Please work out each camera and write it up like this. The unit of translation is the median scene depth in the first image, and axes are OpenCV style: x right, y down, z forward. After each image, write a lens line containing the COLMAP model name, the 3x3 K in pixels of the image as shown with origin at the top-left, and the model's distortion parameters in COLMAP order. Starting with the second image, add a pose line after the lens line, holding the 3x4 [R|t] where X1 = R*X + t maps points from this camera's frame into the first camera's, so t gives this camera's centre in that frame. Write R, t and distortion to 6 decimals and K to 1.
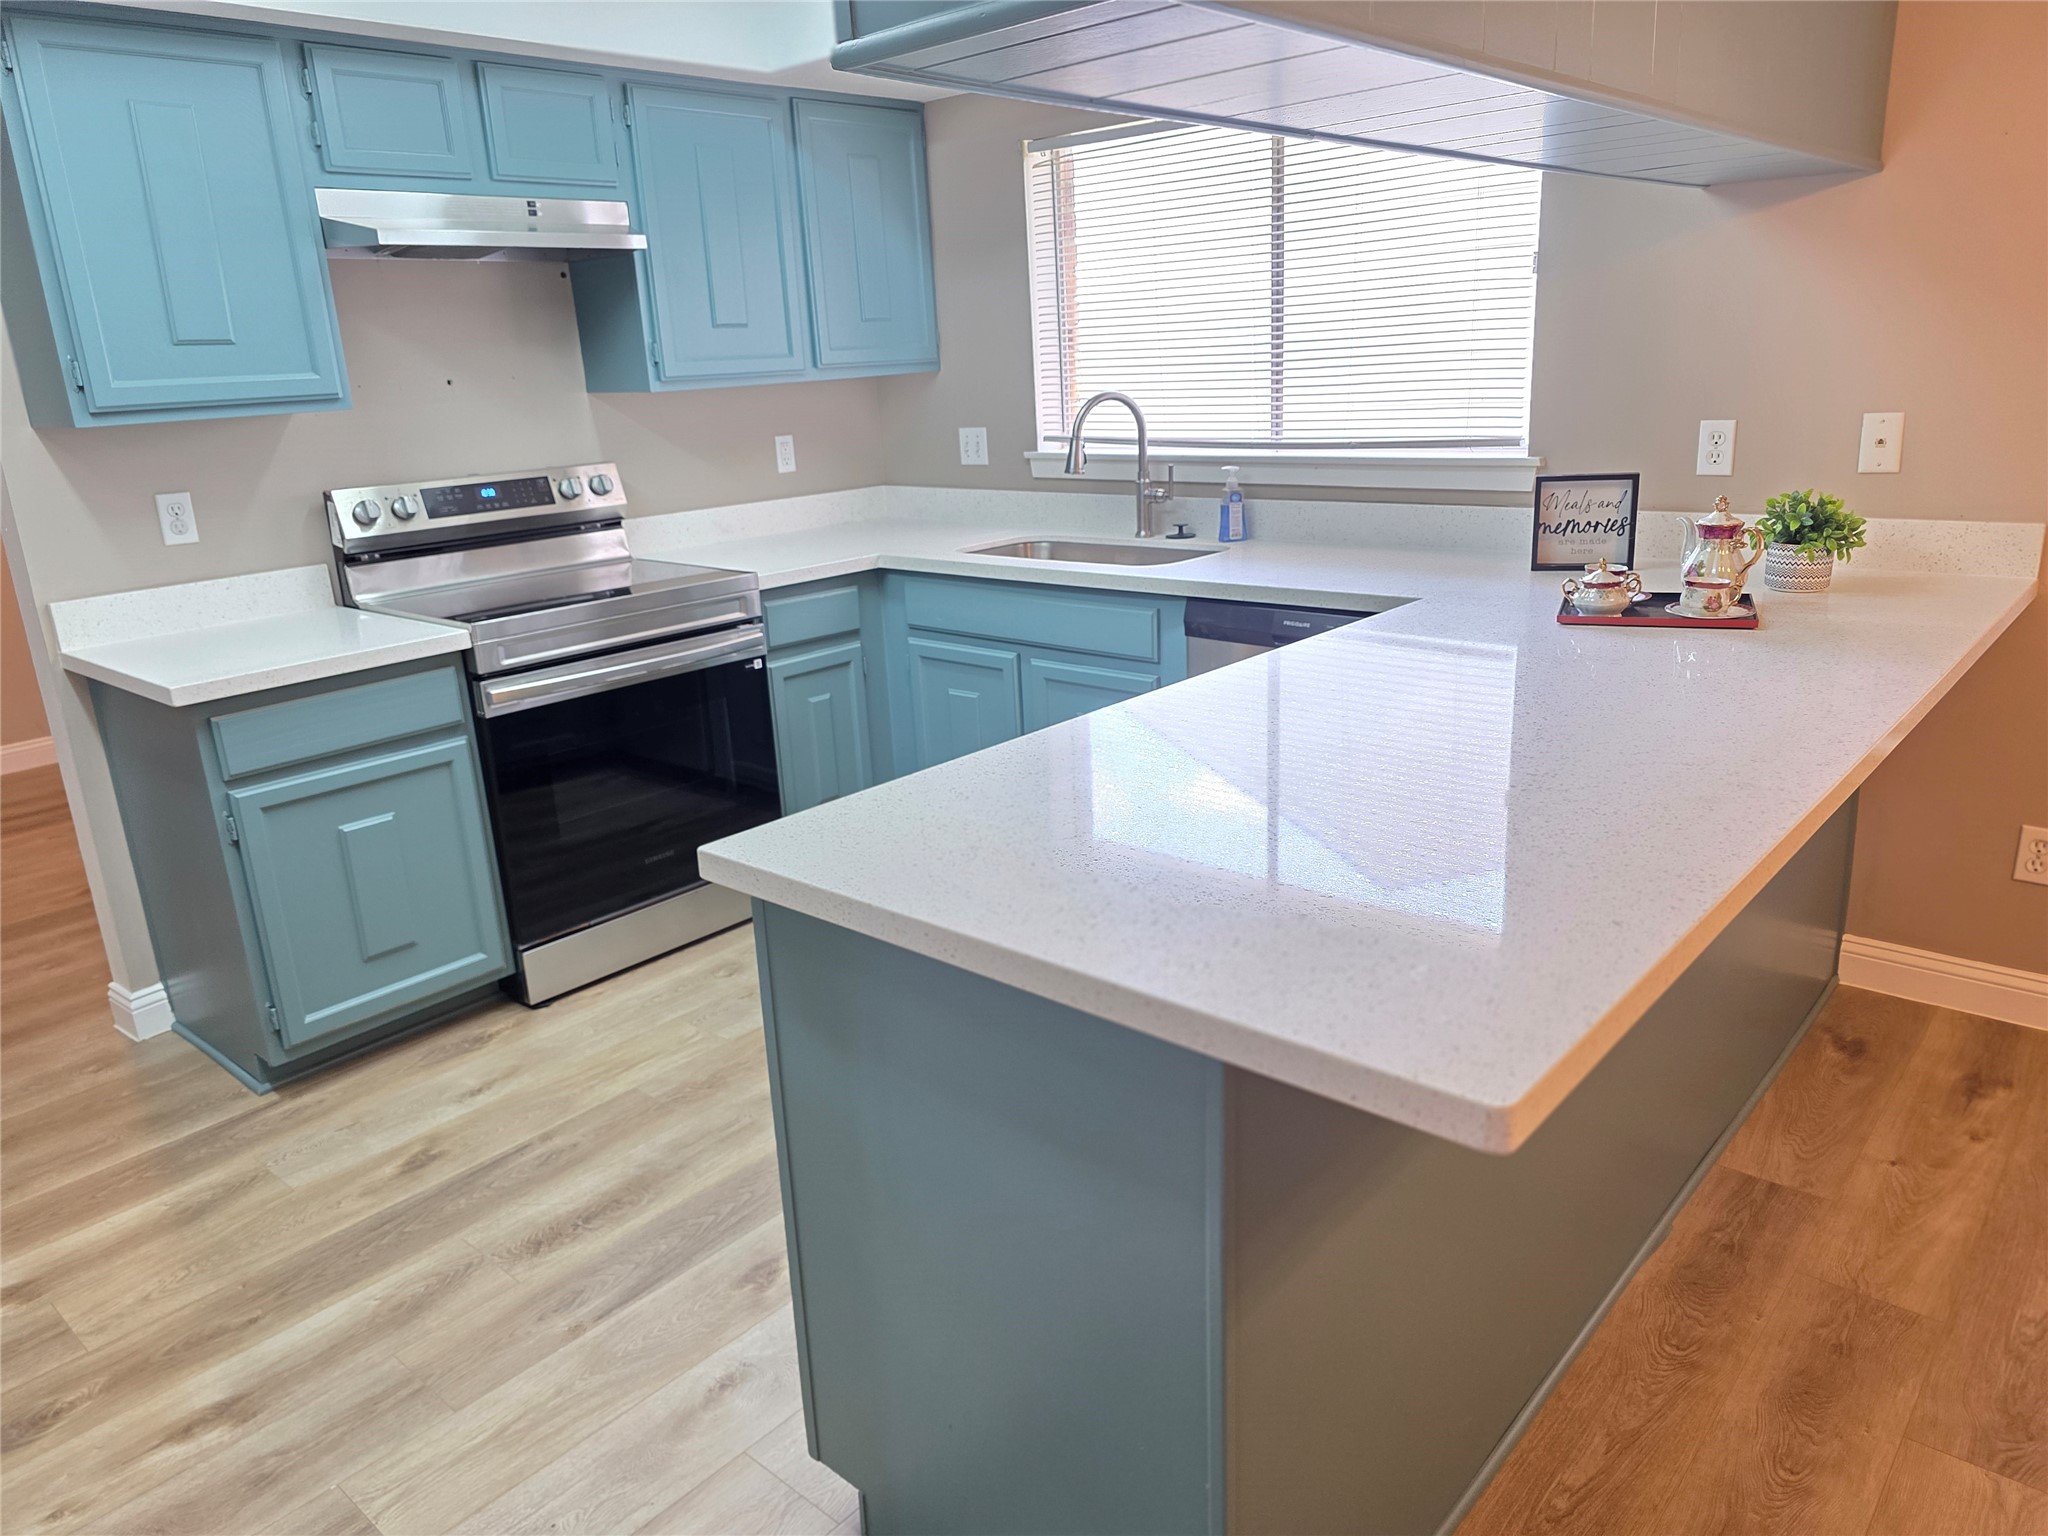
lens RADIAL K [[1378.8, 0, 1024.0], [0, 1378.8, 768.0], [0, 0, 1]] dist [0.039873, -0.090461]
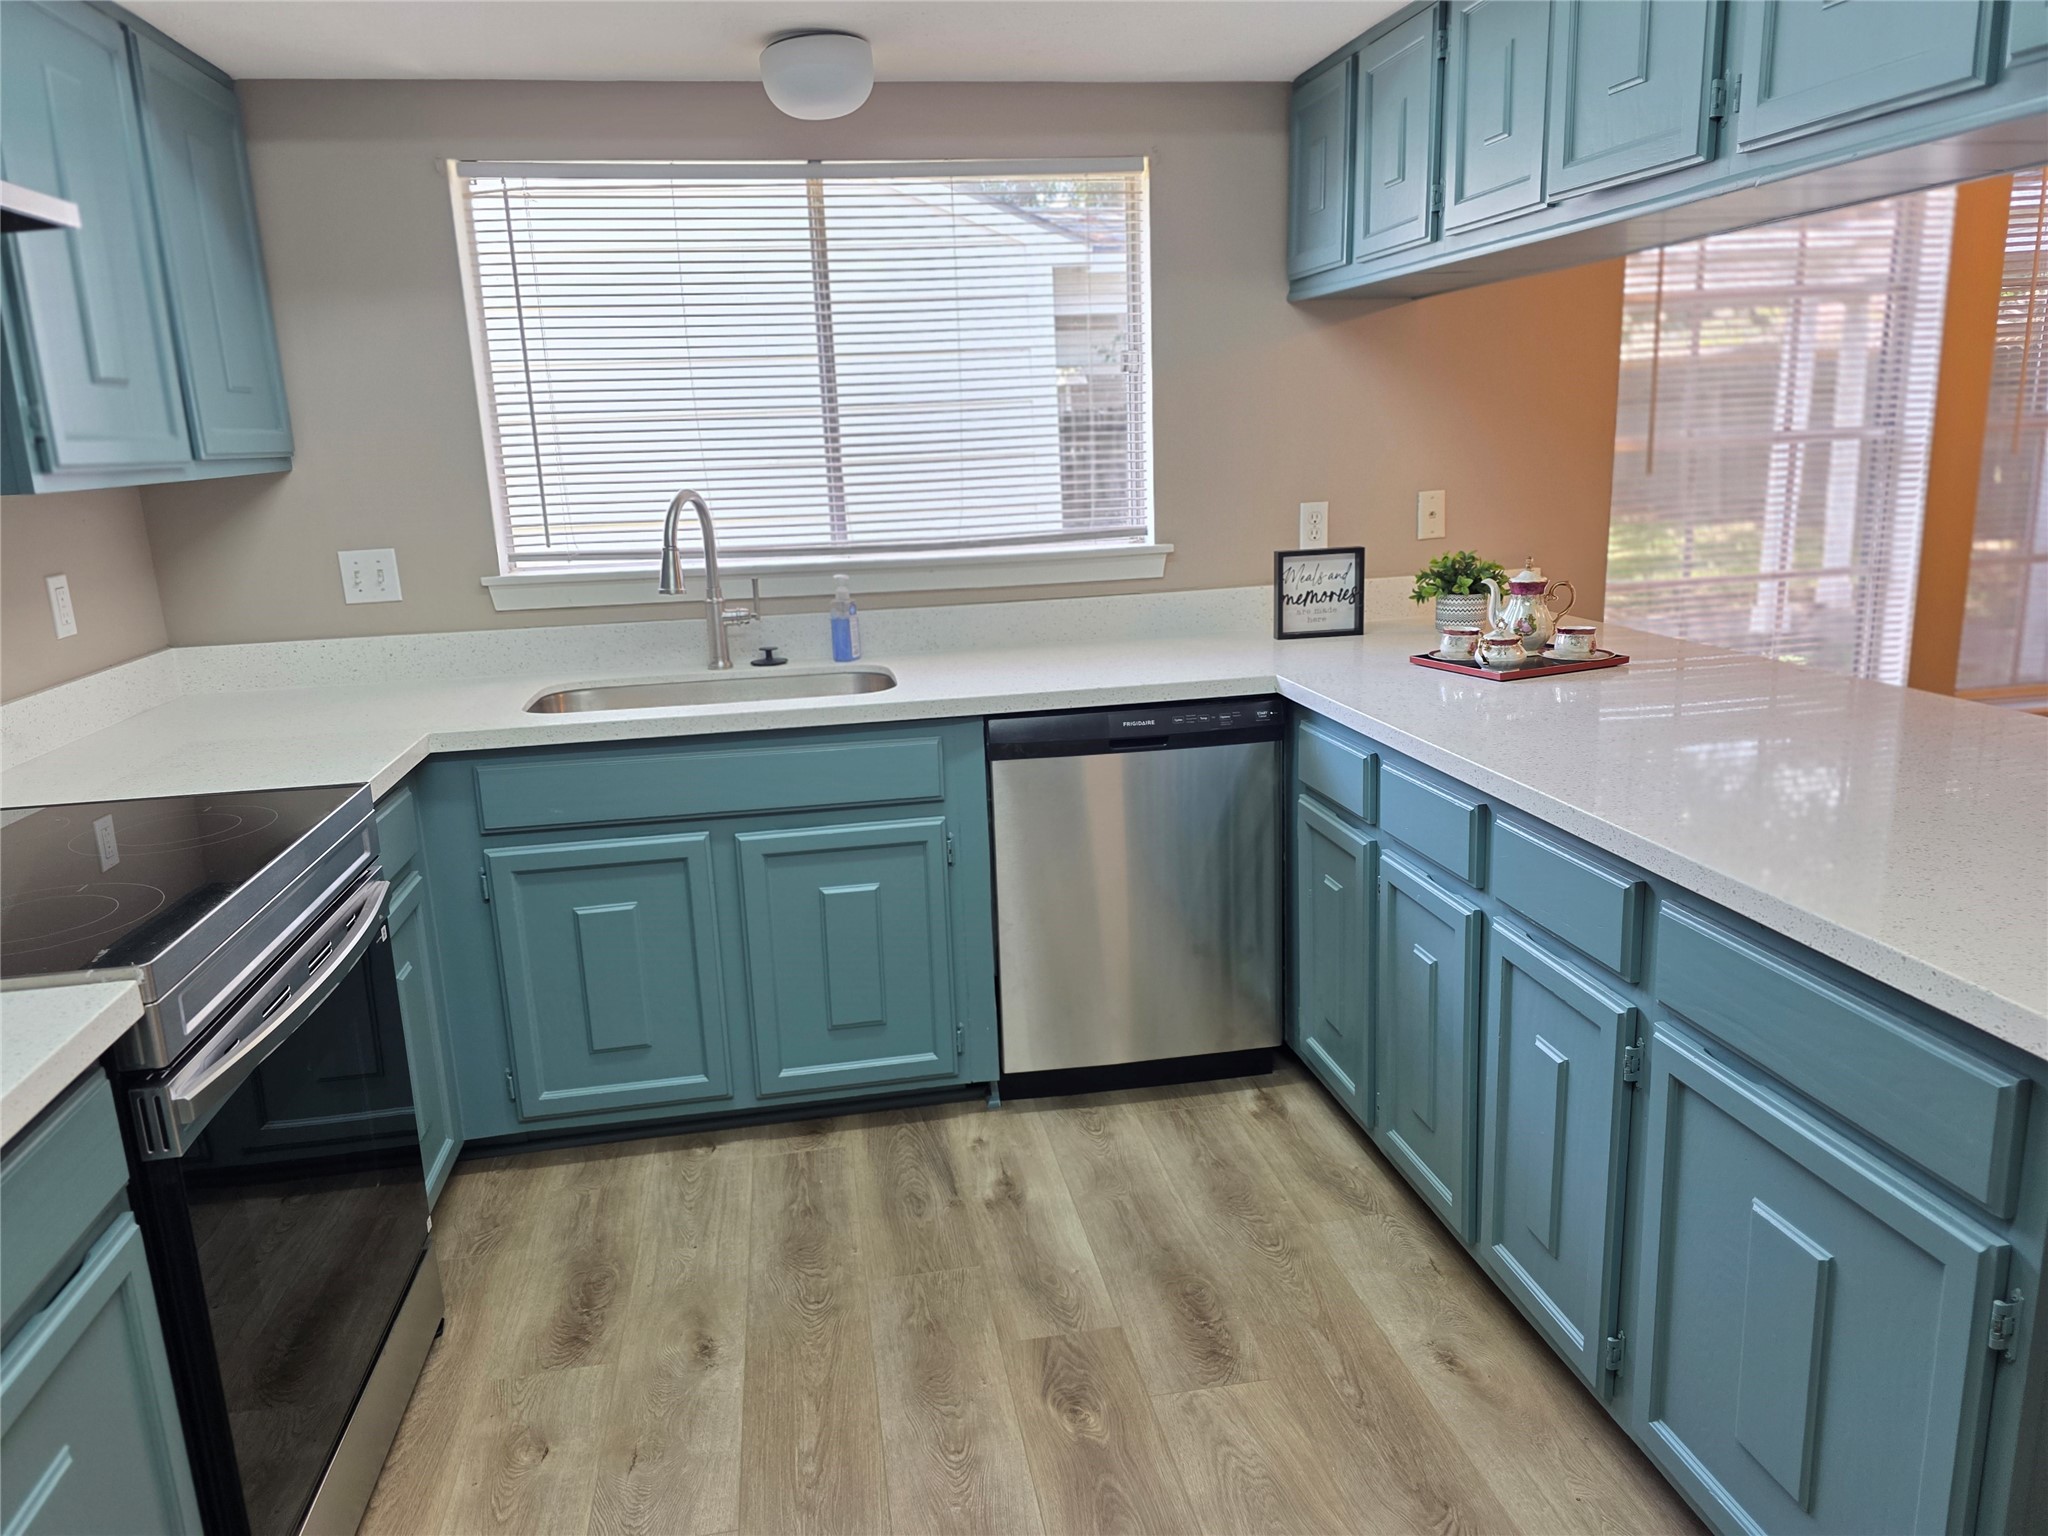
lens RADIAL K [[1394.0, 0, 1027.0], [0, 1394.0, 743.9], [0, 0, 1]] dist [0.077604, -0.088842]
pose [[0.623346, -0.146746, 0.768053, -0.447296], [0.232673, 0.972550, -0.003018, -0.082912], [-0.746527, 0.180587, 0.640379, 0.362393]]
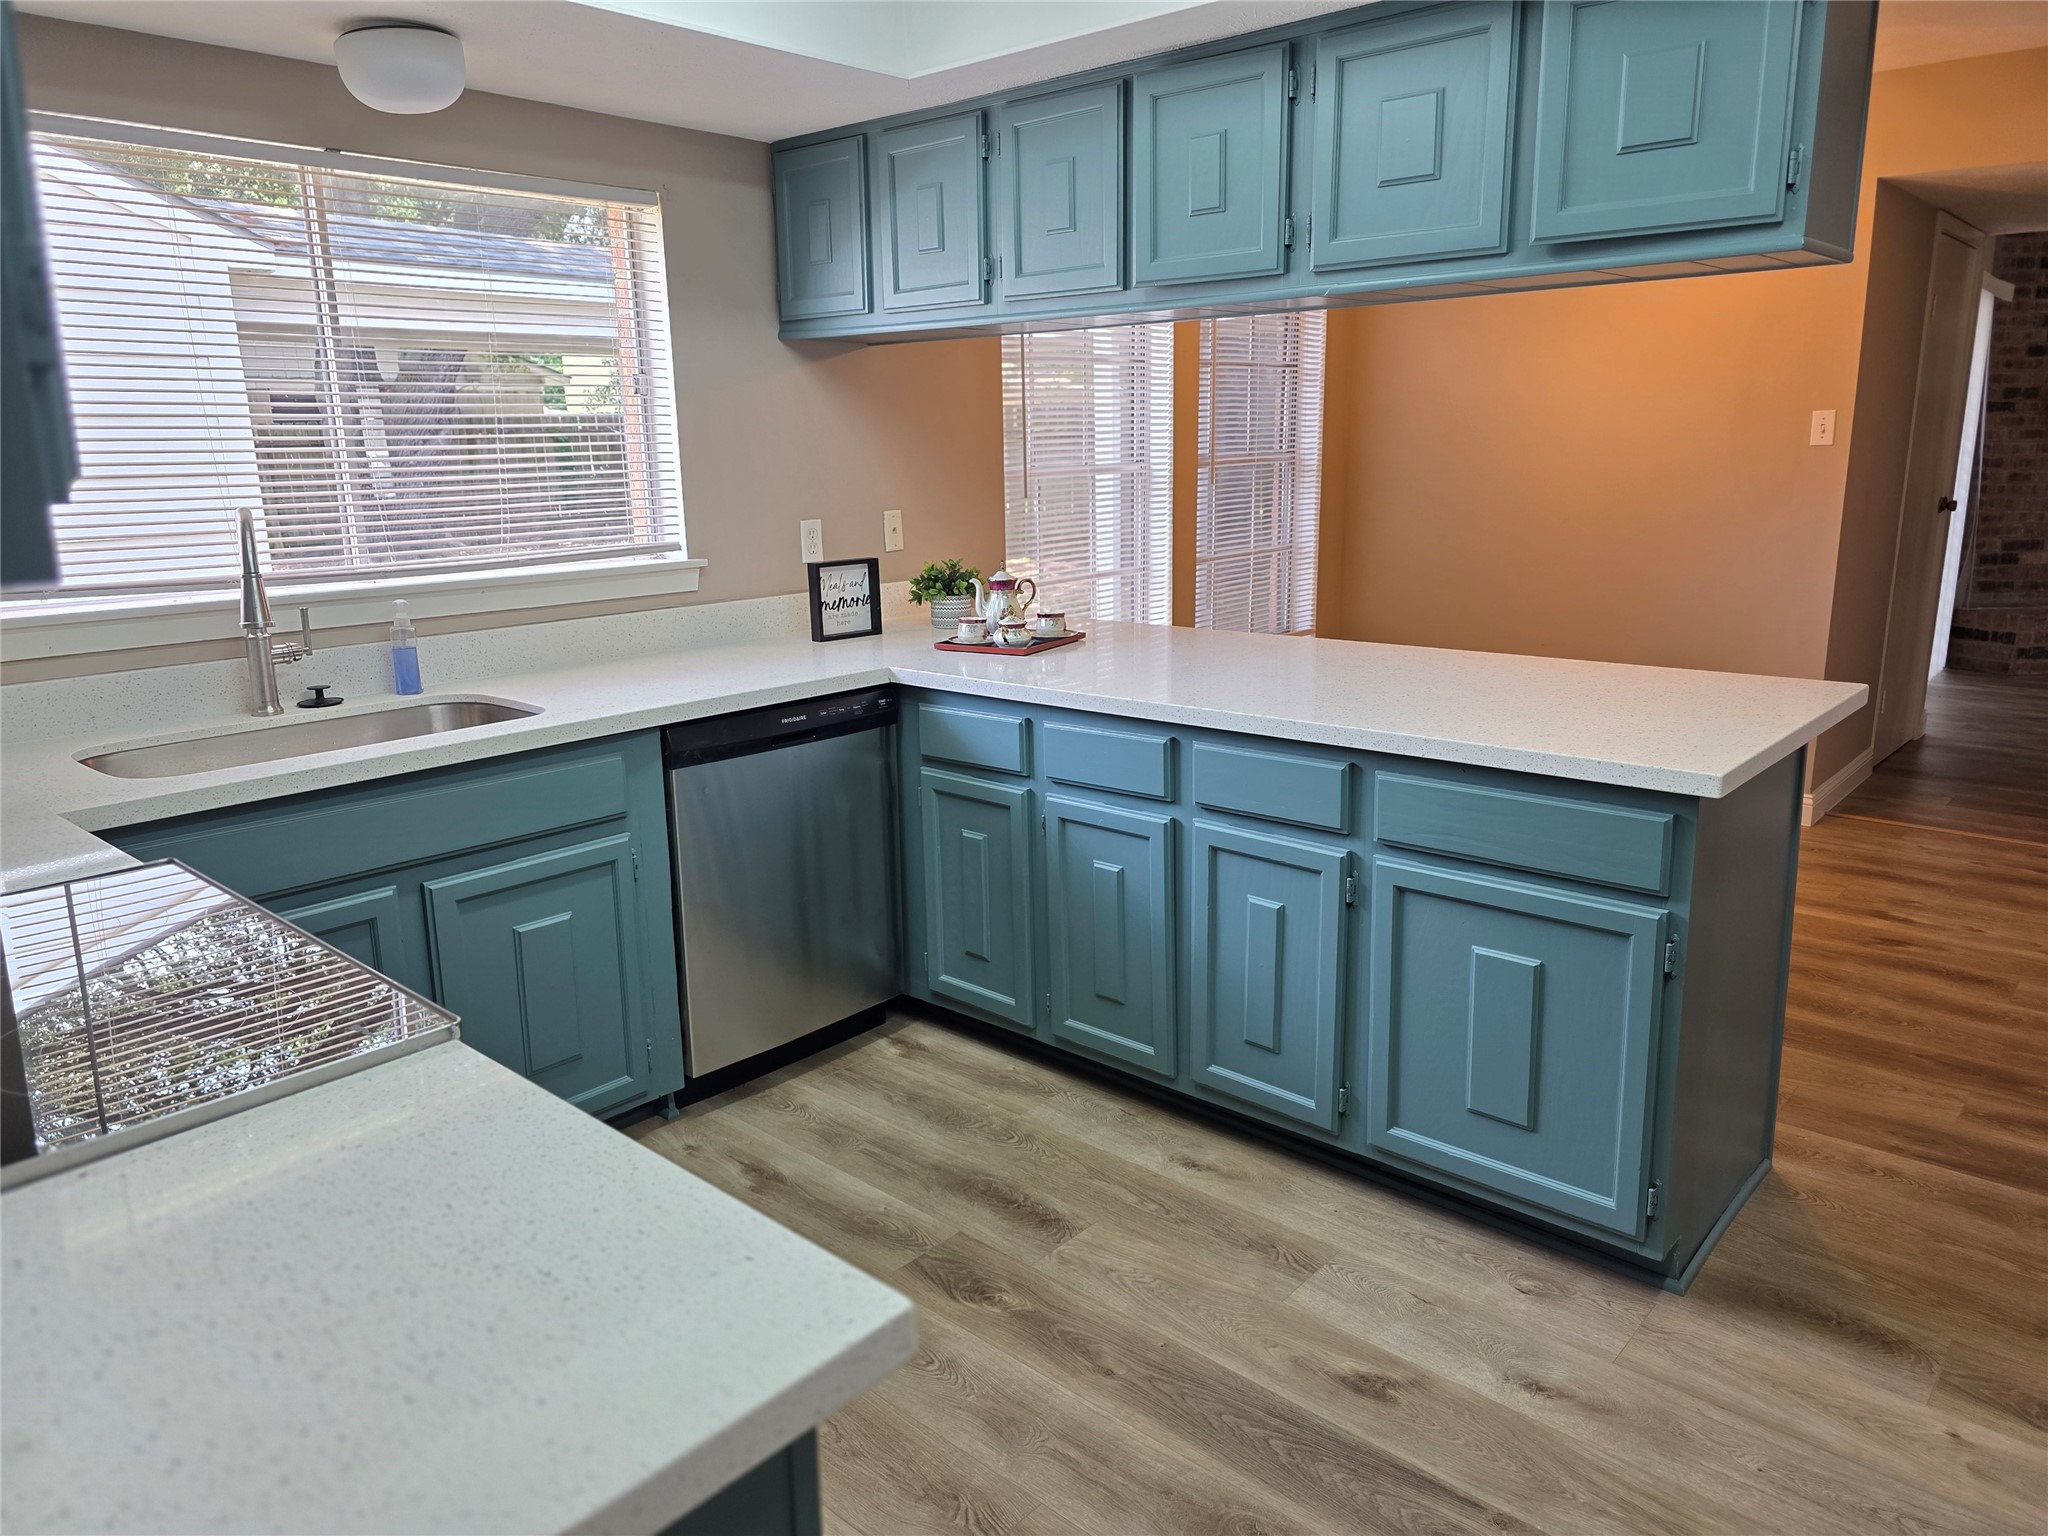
lens RADIAL K [[1389.9, 0, 1021.5], [0, 1389.9, 737.5], [0, 0, 1]] dist [0.079453, -0.095779]
pose [[0.003221, -0.162513, 0.986701, -0.630132], [0.303847, 0.940214, 0.153865, -0.155089], [-0.952715, 0.299311, 0.052407, 0.624291]]
